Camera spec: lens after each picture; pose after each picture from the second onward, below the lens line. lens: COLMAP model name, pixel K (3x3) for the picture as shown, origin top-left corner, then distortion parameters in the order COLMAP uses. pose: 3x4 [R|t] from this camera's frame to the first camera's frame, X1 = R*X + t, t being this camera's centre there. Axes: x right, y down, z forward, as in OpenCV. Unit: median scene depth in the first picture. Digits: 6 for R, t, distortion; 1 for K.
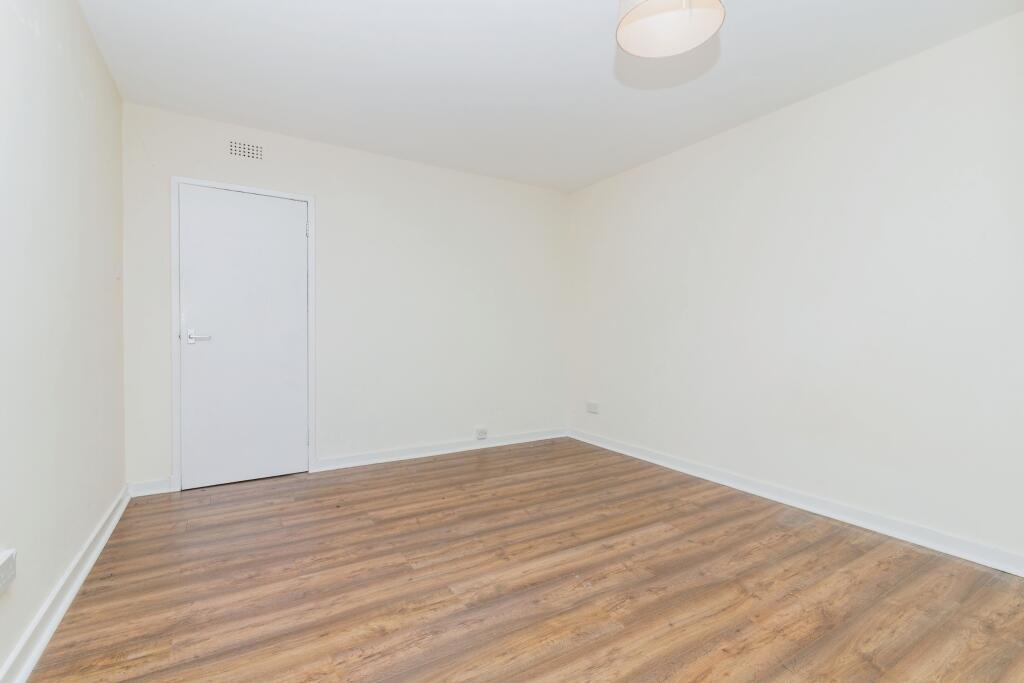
lens RADIAL K [[463.9, 0, 514.7], [0, 463.9, 339.5], [0, 0, 1]] dist [-0.011899, -0.000237]
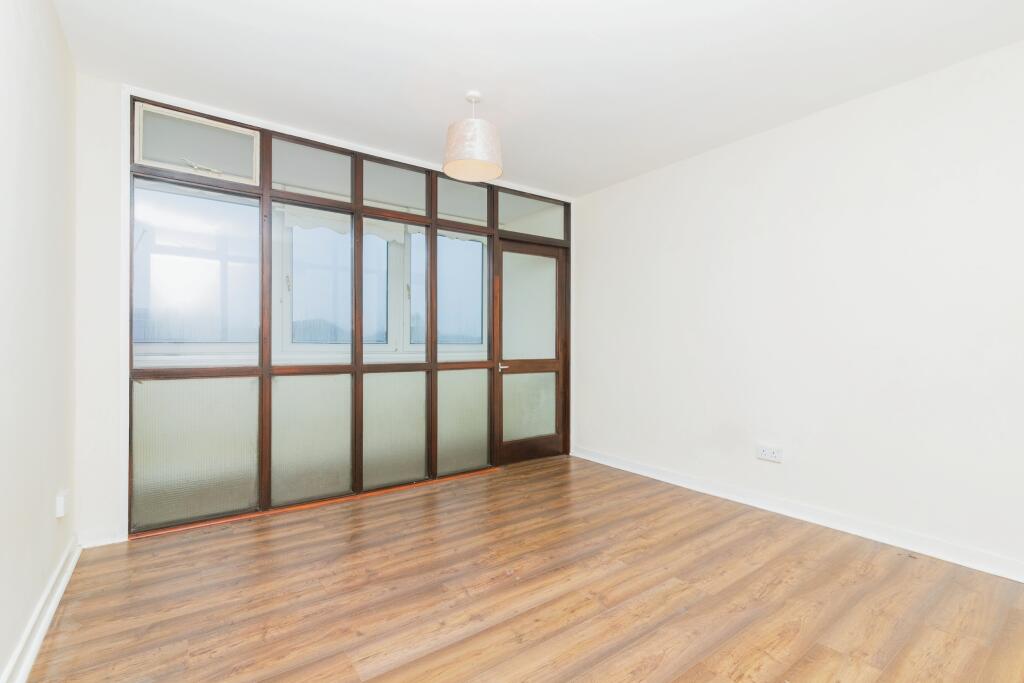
lens RADIAL K [[463.9, 0, 512.5], [0, 463.9, 342.7], [0, 0, 1]] dist [-0.011899, -0.000237]
pose [[-0.996433, -0.008529, -0.083957, 0.227598], [-0.009214, 0.999927, 0.007774, -0.033163], [0.083885, 0.008520, -0.996439, 1.932032]]
